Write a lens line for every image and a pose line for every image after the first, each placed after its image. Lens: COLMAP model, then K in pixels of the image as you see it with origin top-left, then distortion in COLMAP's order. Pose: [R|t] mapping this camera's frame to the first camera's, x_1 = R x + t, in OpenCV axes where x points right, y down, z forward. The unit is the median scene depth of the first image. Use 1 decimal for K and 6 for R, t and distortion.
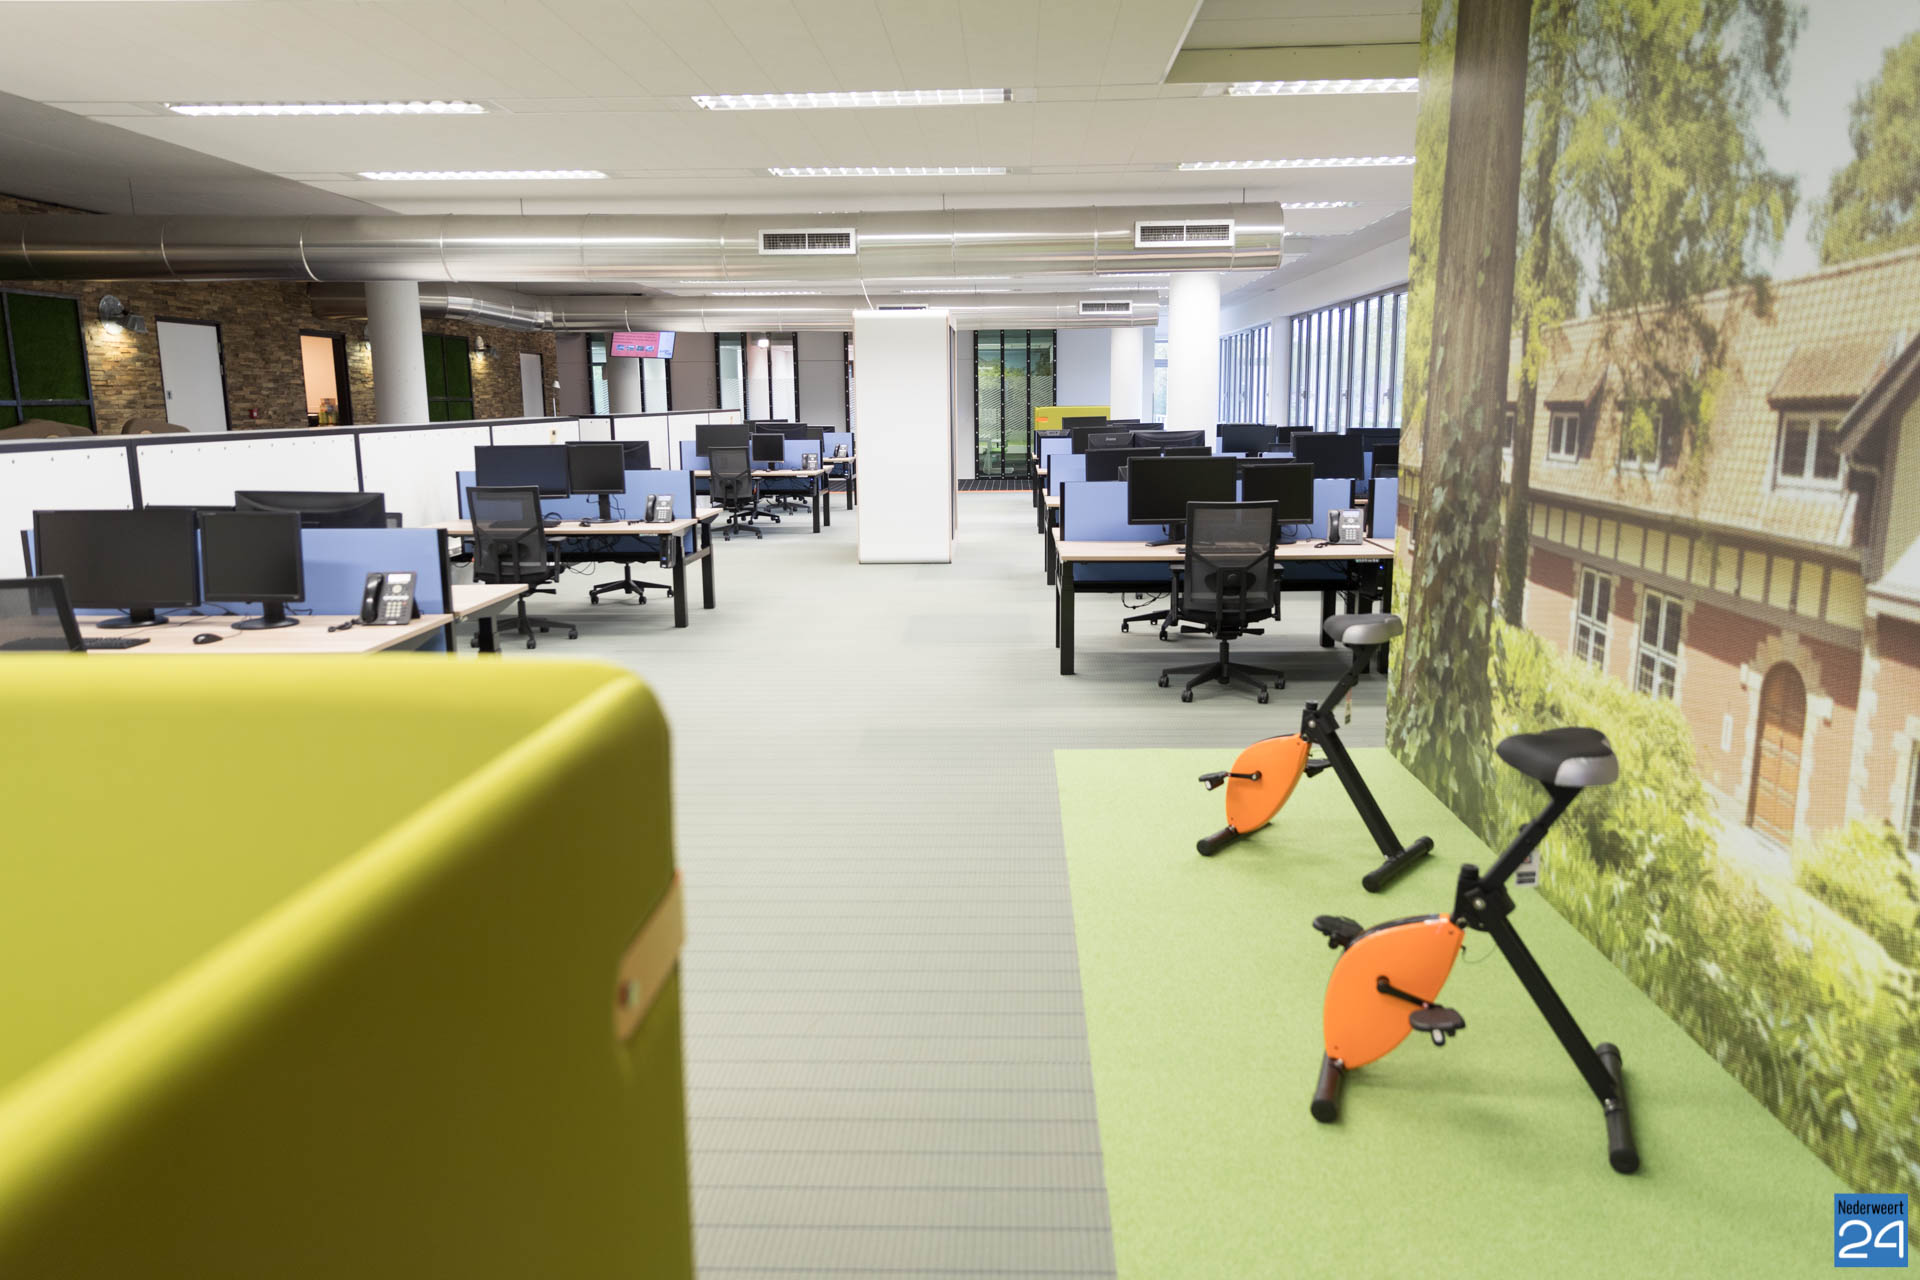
lens RADIAL K [[1358.5, 0, 966.0], [0, 1358.5, 652.1], [0, 0, 1]] dist [0.011242, -0.001073]
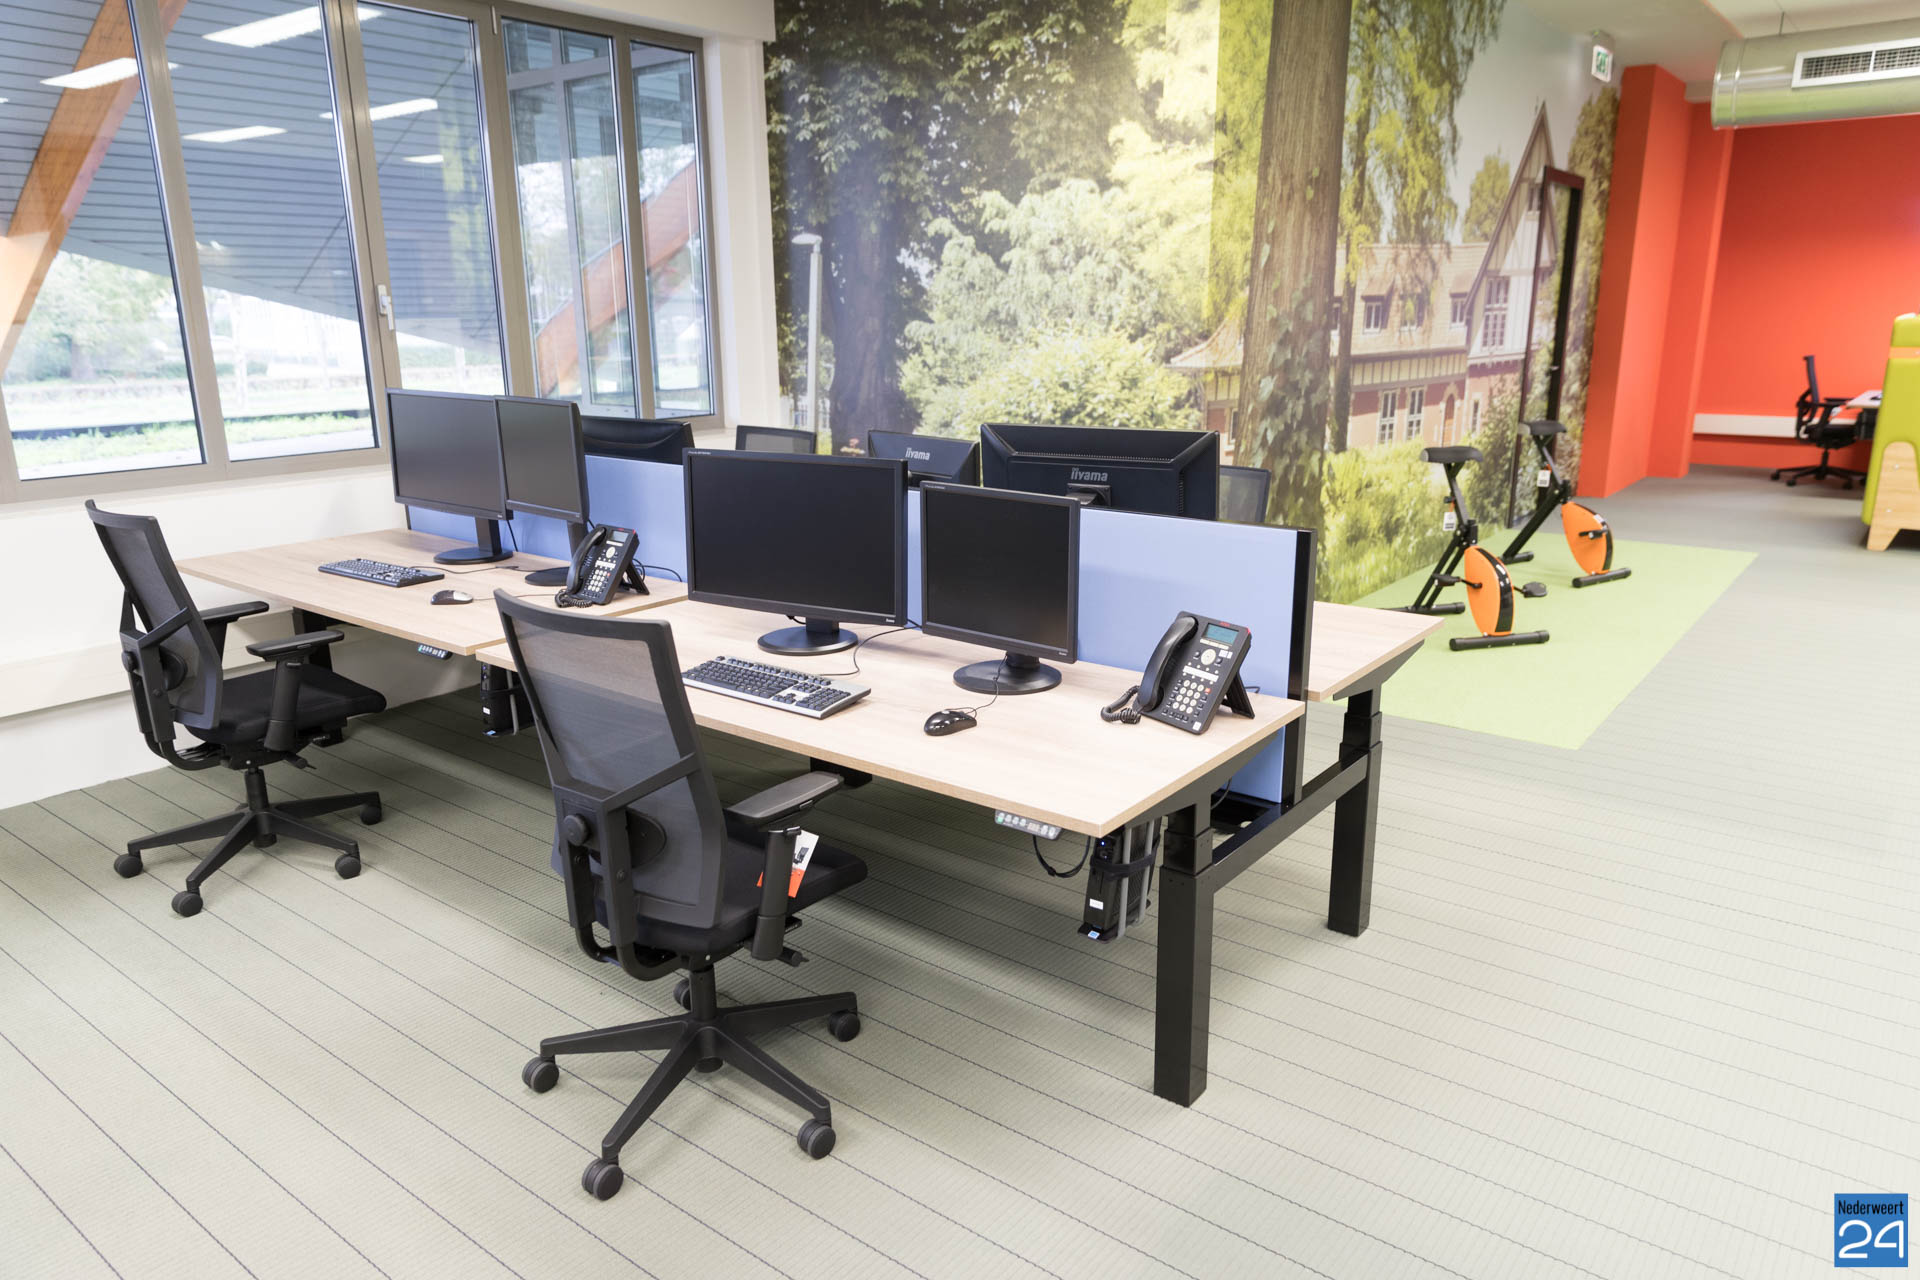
lens RADIAL K [[1279.2, 0, 967.3], [0, 1279.2, 648.4], [0, 0, 1]] dist [0.008953, 0.001445]
pose [[-0.809673, -0.134826, 0.571184, -0.078973], [0.126134, 0.910532, 0.393728, -0.386529], [-0.573166, 0.390837, -0.720227, 2.120529]]
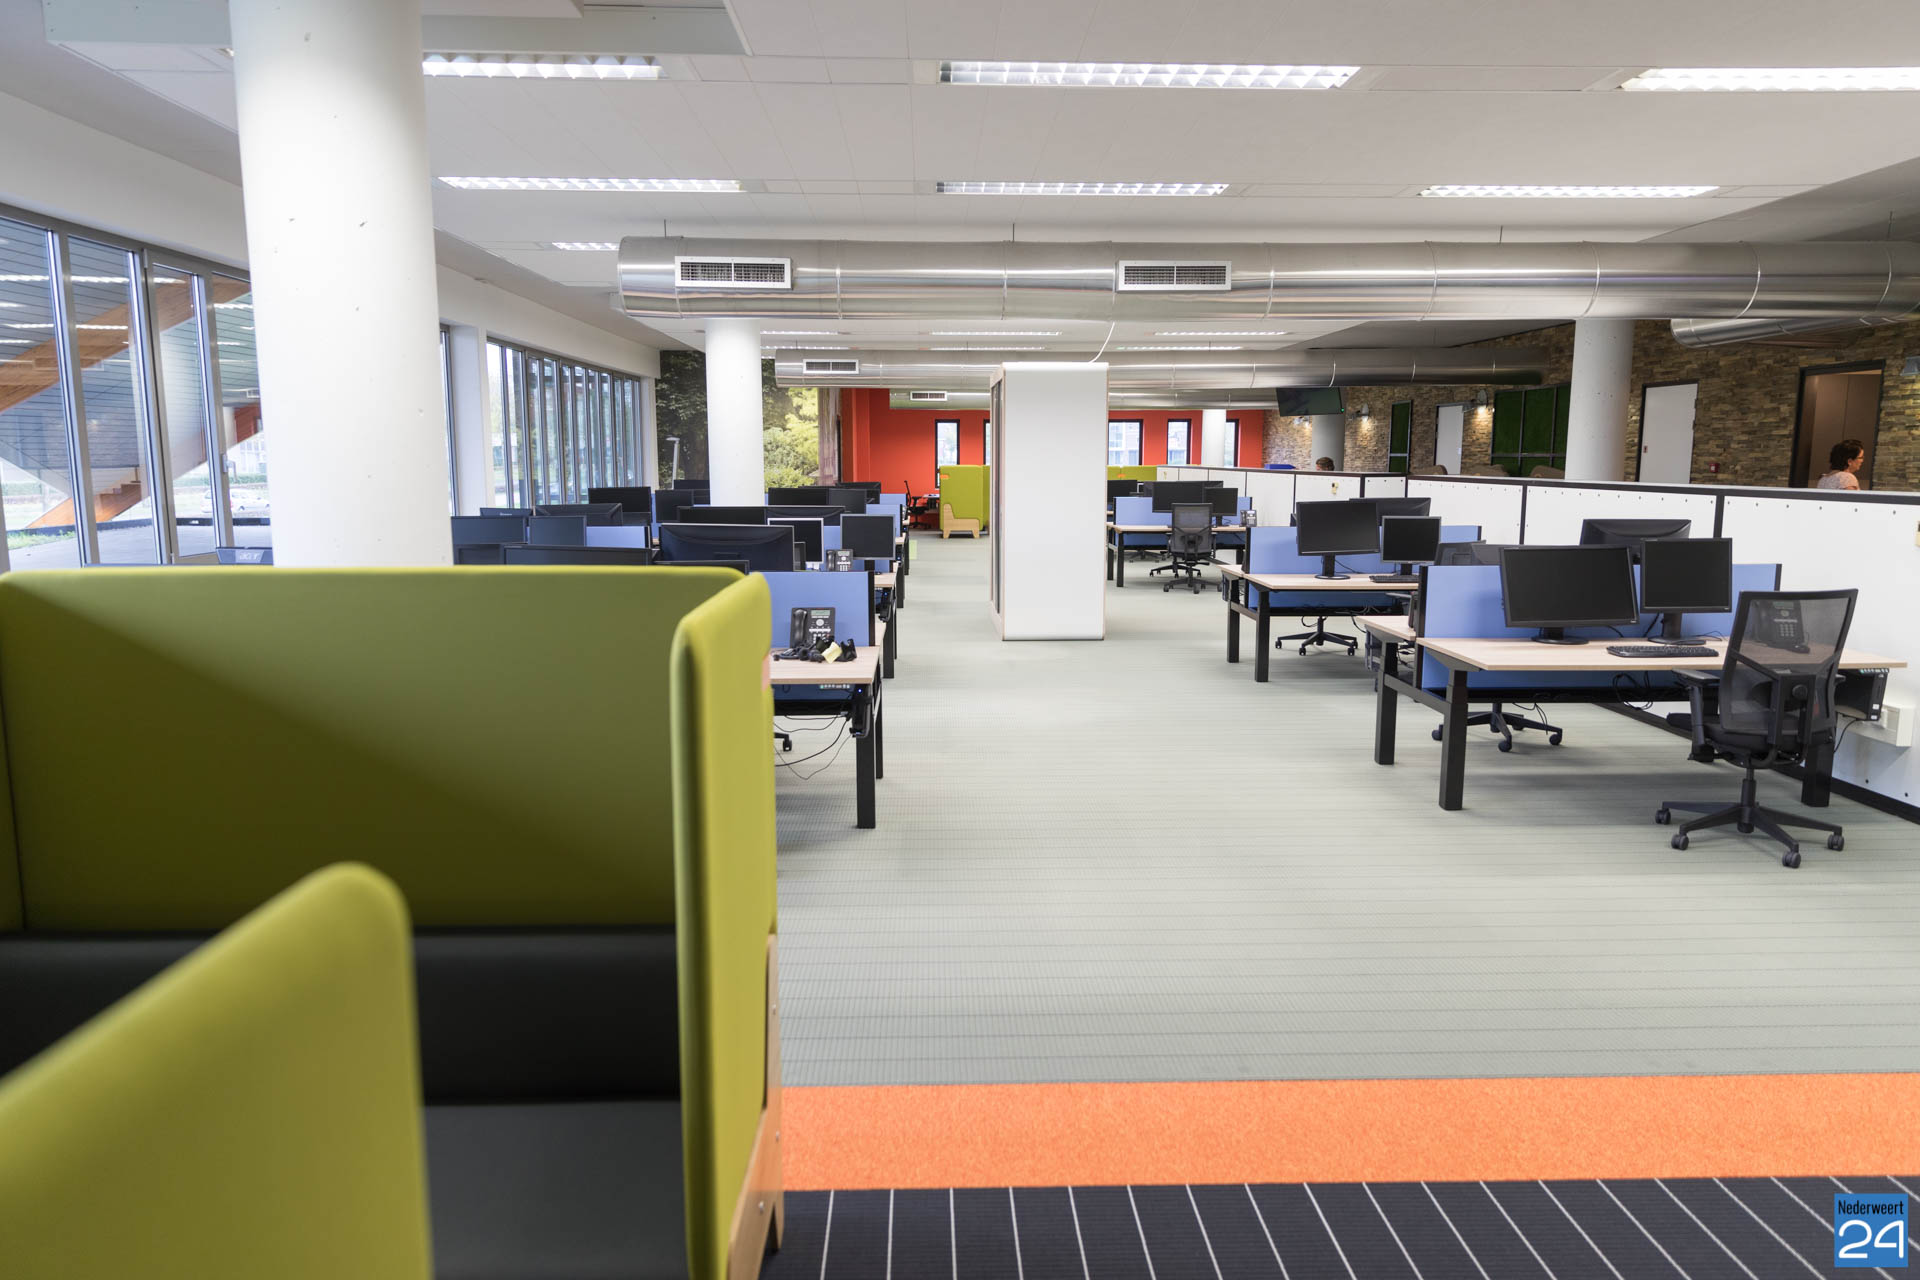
lens RADIAL K [[1288.8, 0, 967.4], [0, 1288.8, 643.8], [0, 0, 1]] dist [0.008704, 0.000564]
pose [[-0.997671, 0.019701, -0.065297, 0.191632], [-0.002678, 0.945318, 0.326139, -0.982529], [0.068151, 0.325555, -0.943064, 5.179049]]
